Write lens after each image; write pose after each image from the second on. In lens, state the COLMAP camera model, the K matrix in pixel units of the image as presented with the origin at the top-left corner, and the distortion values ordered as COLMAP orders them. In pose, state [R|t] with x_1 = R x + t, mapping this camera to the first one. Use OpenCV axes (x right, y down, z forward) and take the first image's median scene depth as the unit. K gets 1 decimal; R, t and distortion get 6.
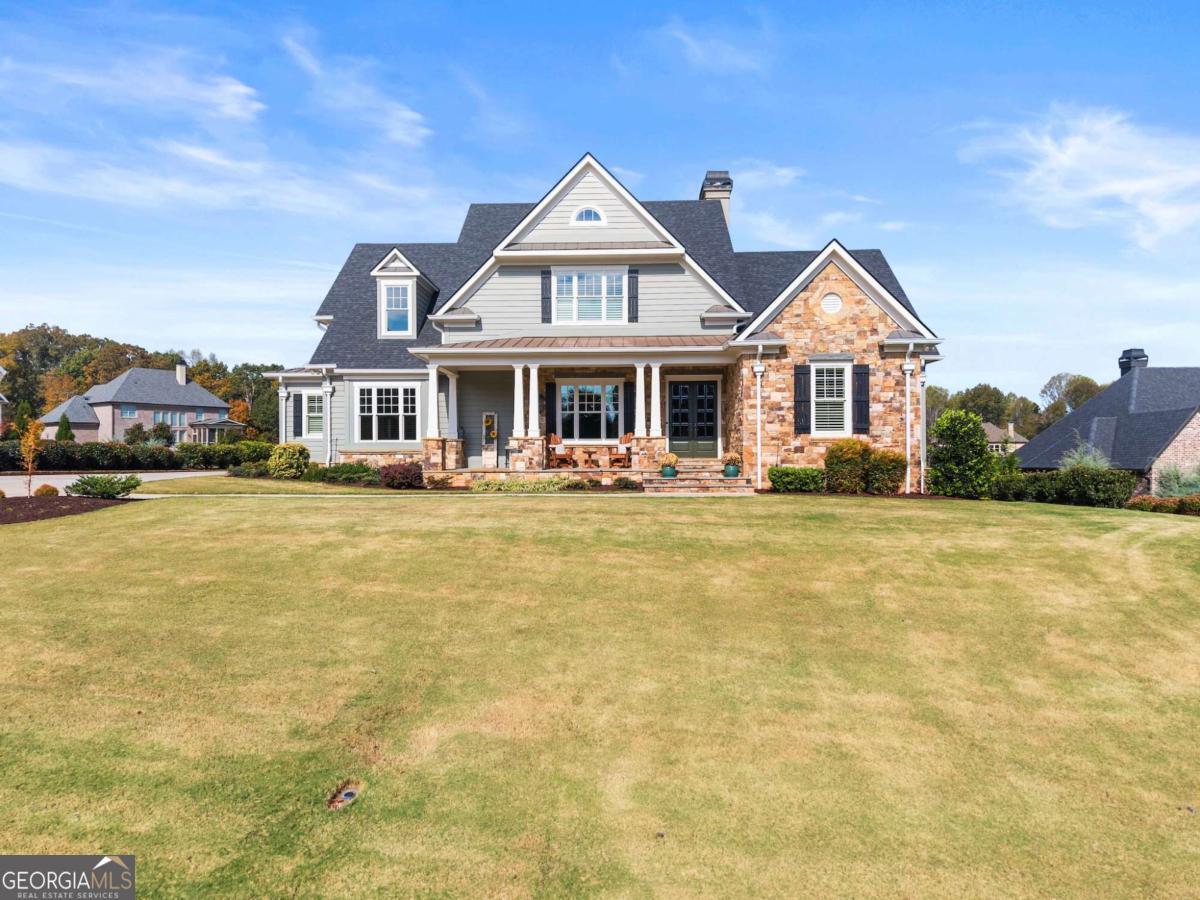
lens RADIAL K [[785.0, 0, 592.9], [0, 785.0, 450.3], [0, 0, 1]] dist [0.154817, -0.317778]
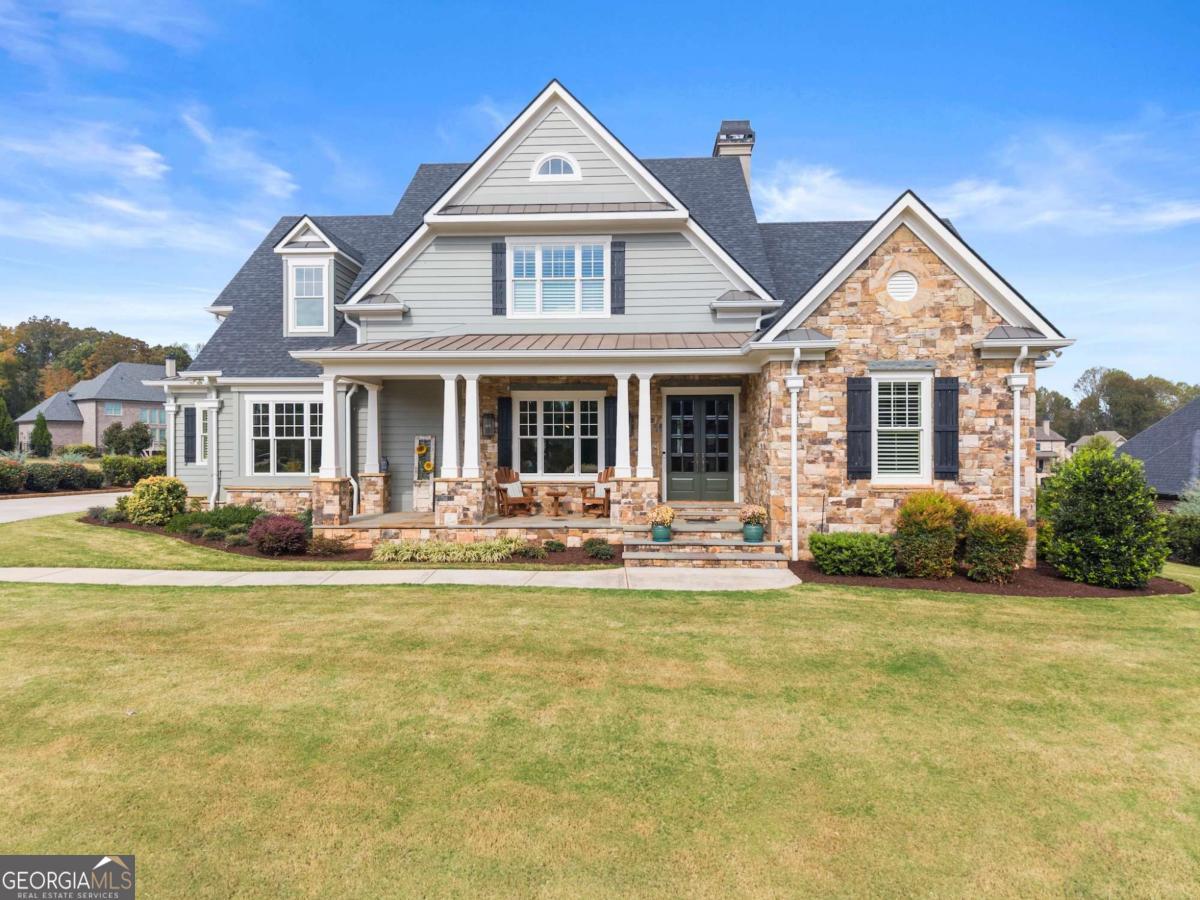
lens RADIAL K [[792.2, 0, 591.5], [0, 792.2, 451.1], [0, 0, 1]] dist [0.071964, -0.100544]
pose [[0.999711, 0.003148, -0.023831, 0.045233], [-0.002914, 0.999947, 0.009864, -0.043812], [0.023861, -0.009791, 0.999667, 0.270900]]
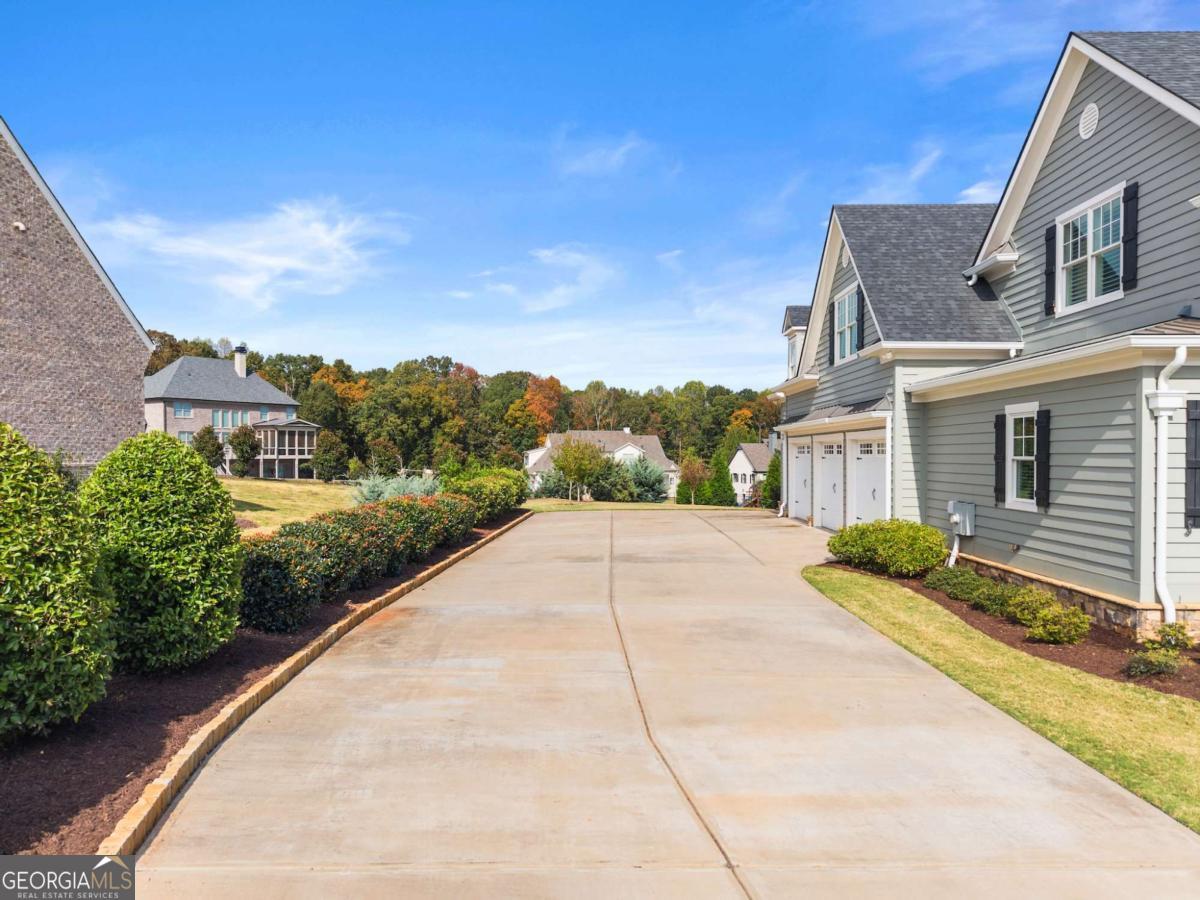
lens RADIAL K [[795.1, 0, 591.5], [0, 795.1, 451.0], [0, 0, 1]] dist [0.068443, -0.089758]
pose [[0.999989, 0.004744, -0.000475, -0.738308], [-0.004741, 0.999971, 0.005979, -0.059757], [0.000504, -0.005977, 0.999982, 0.787983]]
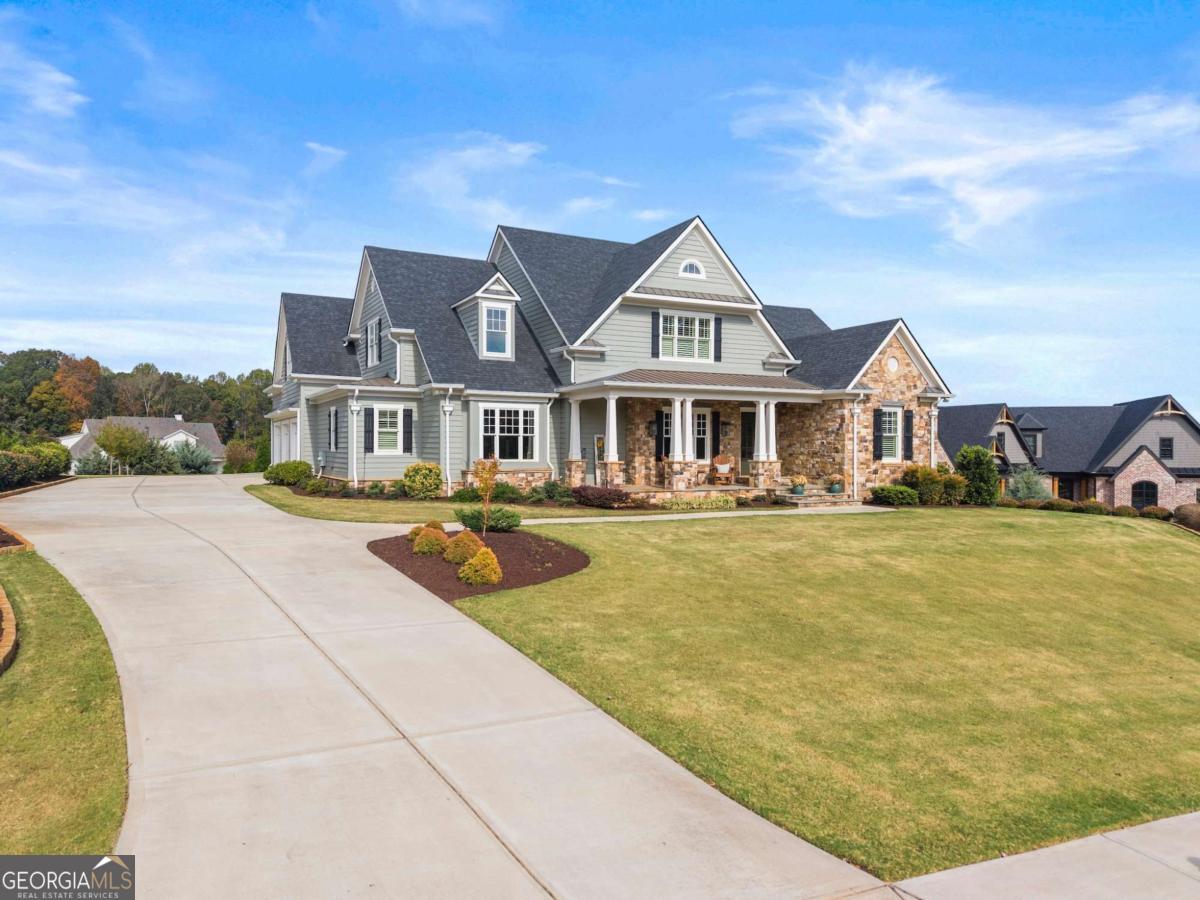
lens RADIAL K [[798.7, 0, 584.1], [0, 798.7, 451.7], [0, 0, 1]] dist [0.078208, -0.089192]
pose [[0.878115, 0.004833, 0.478425, -0.713575], [-0.012289, 0.999847, 0.012455, -0.039611], [-0.478291, -0.016816, 0.878040, 0.033164]]
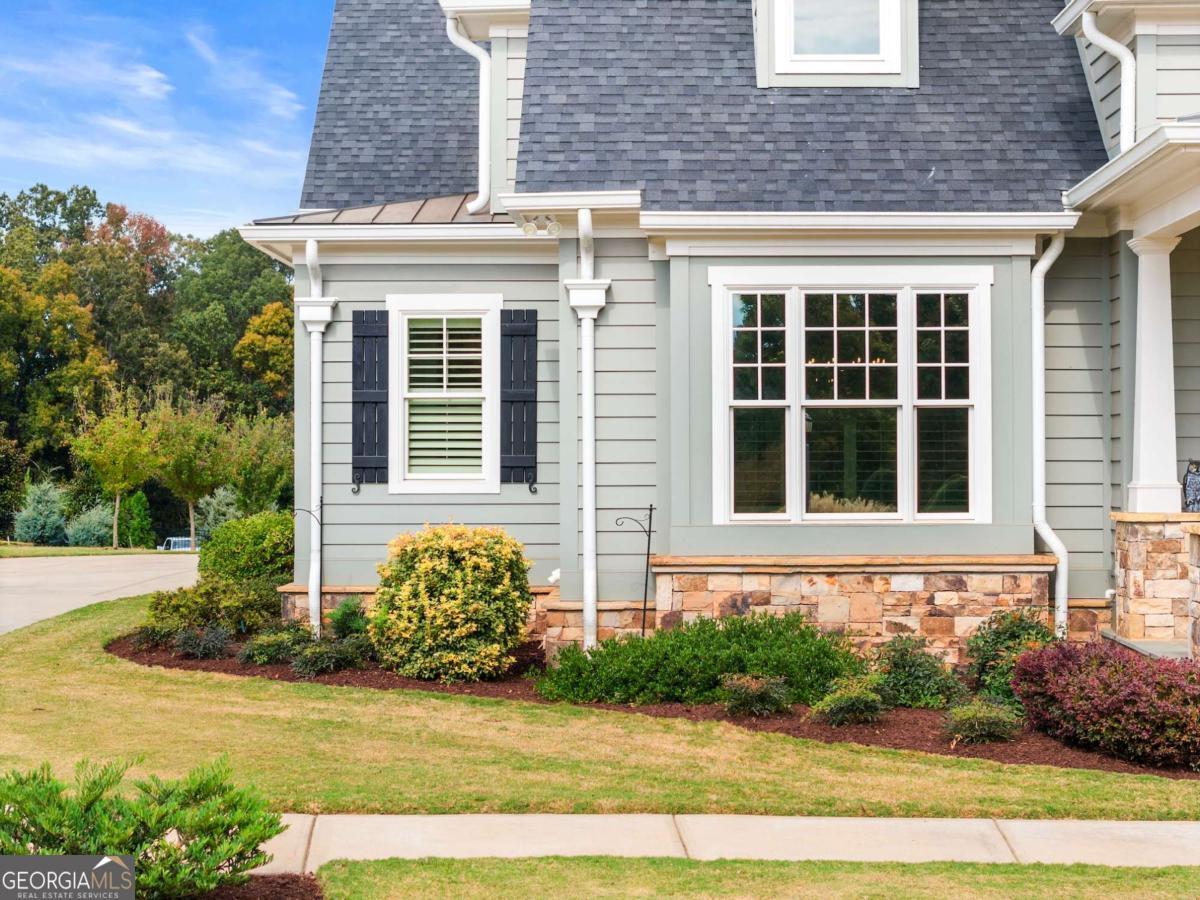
lens RADIAL K [[2388.1, 0, 600.0], [0, 2388.1, 450.0], [0, 0, 1]] dist [-0.264462, 0.578335]
pose [[0.999996, 0.001482, 0.002405, -0.354587], [-0.001491, 0.999992, 0.003841, -0.036162], [-0.002399, -0.003844, 0.999990, 0.311187]]
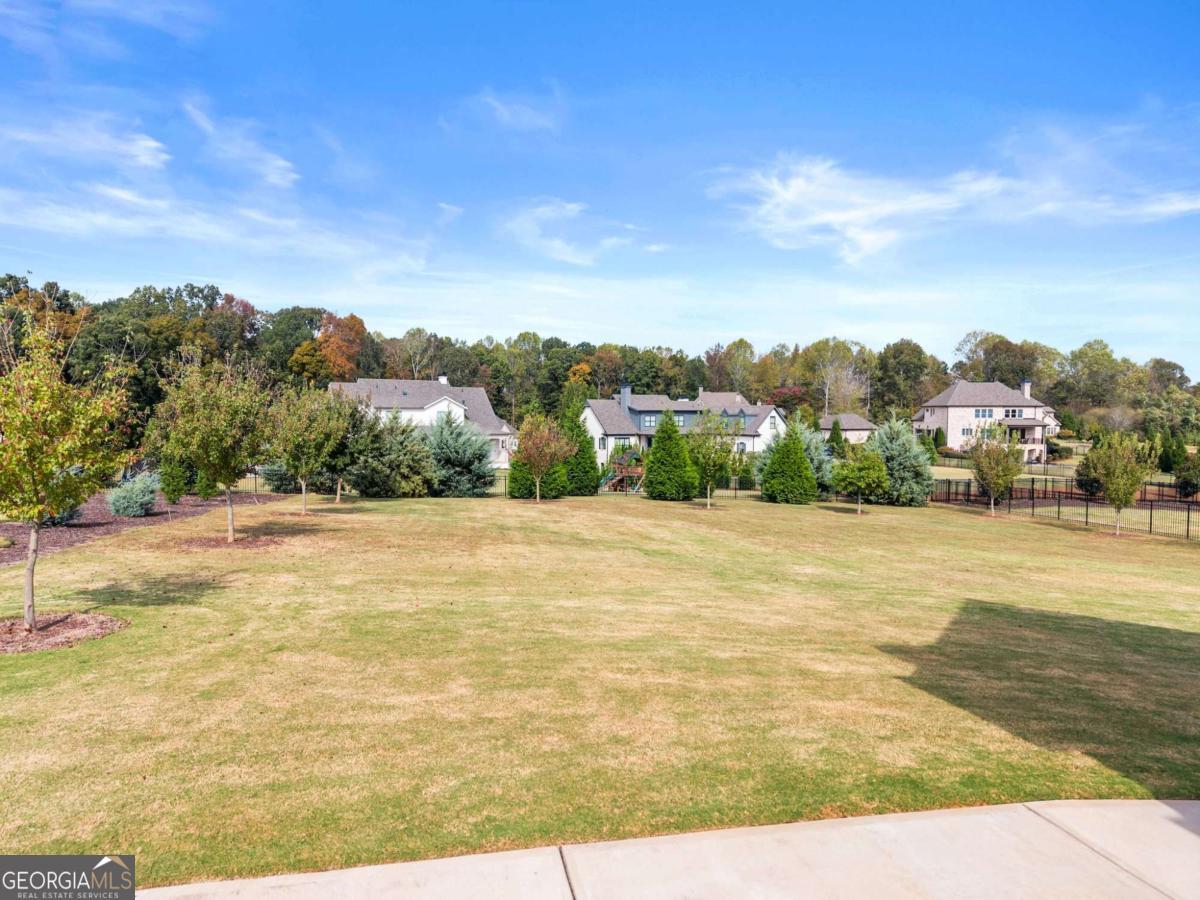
lens RADIAL K [[795.1, 0, 591.5], [0, 795.1, 451.0], [0, 0, 1]] dist [0.068443, -0.089758]
pose [[0.978186, -0.000968, 0.207727, -0.609326], [-0.010943, 0.998360, 0.056184, -0.044820], [-0.207441, -0.057231, 0.976572, 2.001328]]
